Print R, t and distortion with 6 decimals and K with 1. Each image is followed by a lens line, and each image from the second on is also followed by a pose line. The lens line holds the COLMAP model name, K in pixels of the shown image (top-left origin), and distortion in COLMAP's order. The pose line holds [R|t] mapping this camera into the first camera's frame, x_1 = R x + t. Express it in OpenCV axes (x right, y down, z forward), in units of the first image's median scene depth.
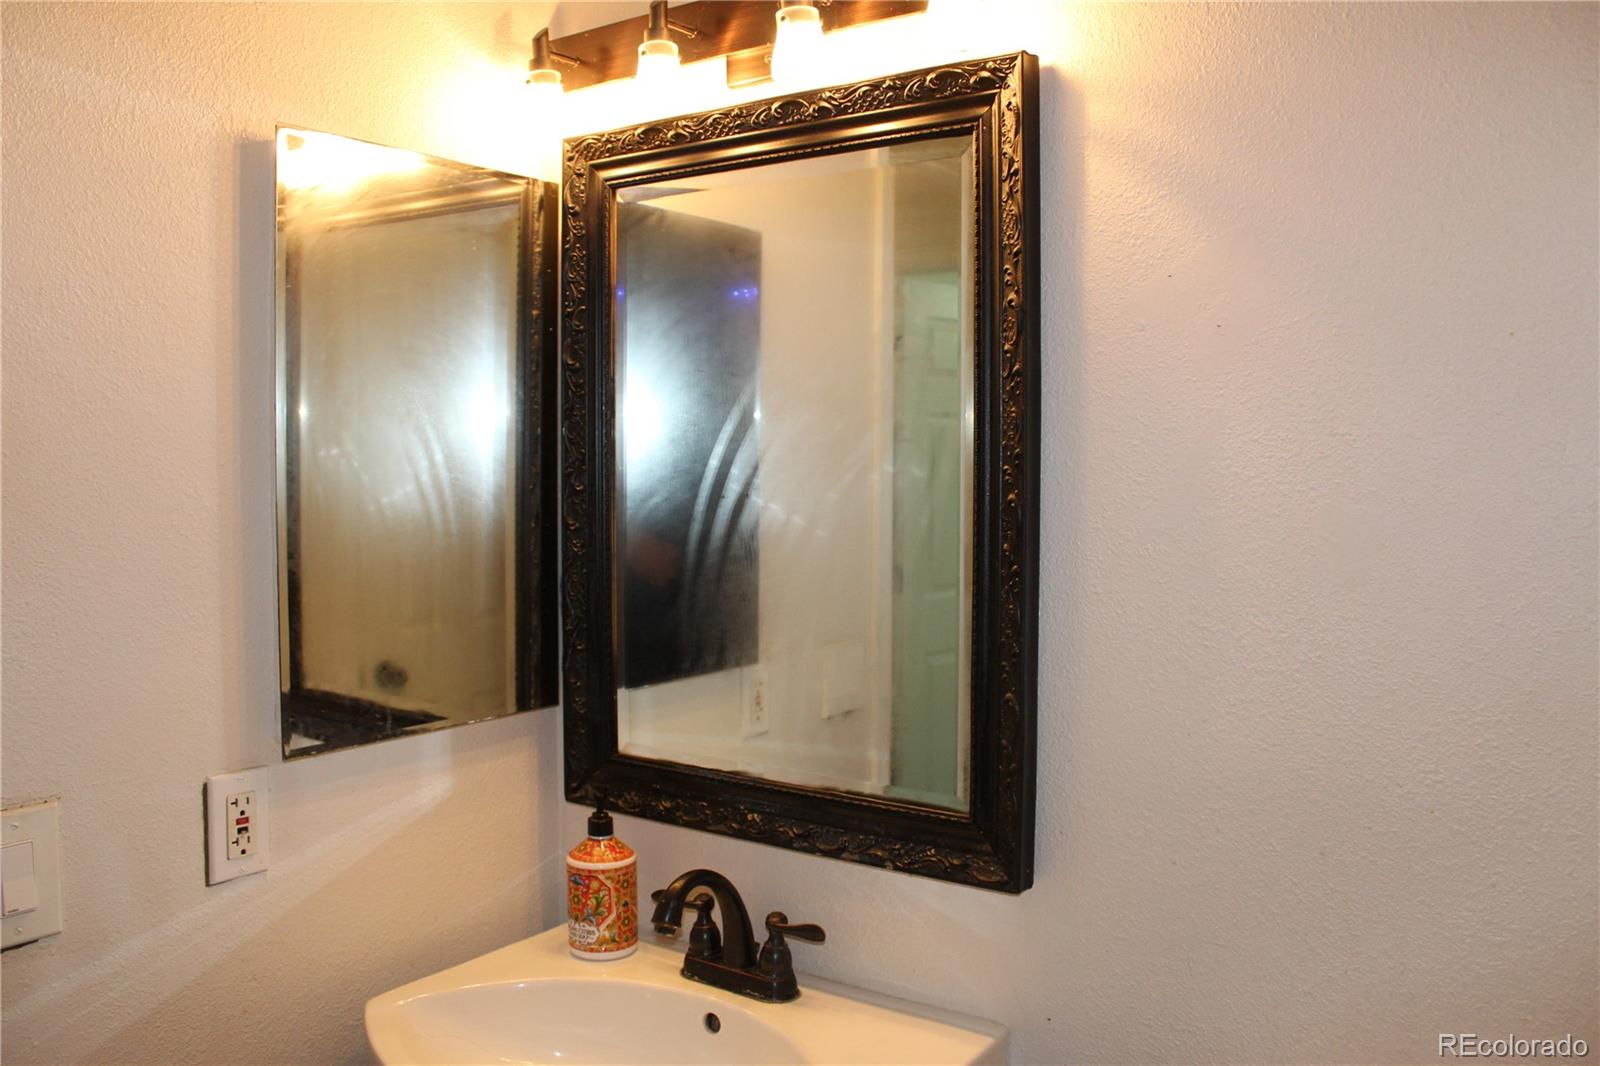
lens RADIAL K [[1331.7, 0, 801.6], [0, 1331.7, 526.6], [0, 0, 1]] dist [-0.176215, 0.160354]
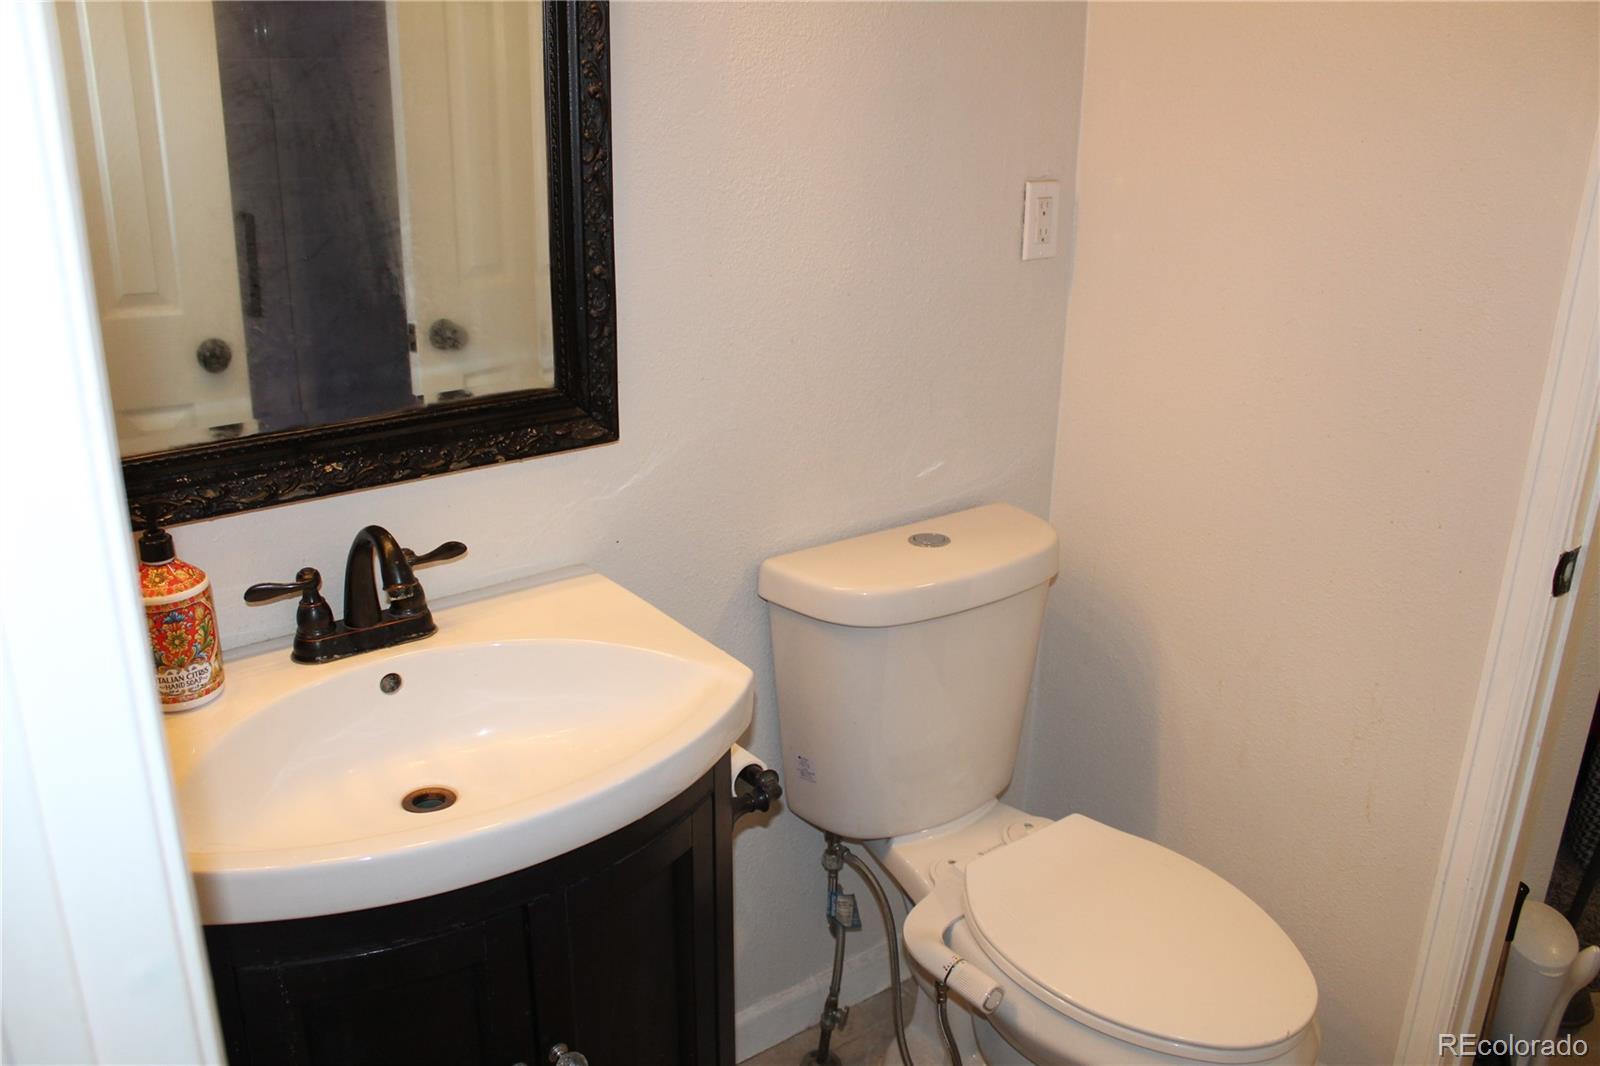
lens RADIAL K [[1331.7, 0, 801.6], [0, 1331.7, 526.6], [0, 0, 1]] dist [-0.176215, 0.160354]
pose [[0.299497, -0.323563, 0.897557, -0.794058], [0.029420, 0.943424, 0.330281, -0.028425], [-0.953644, -0.072512, 0.292071, 0.452929]]
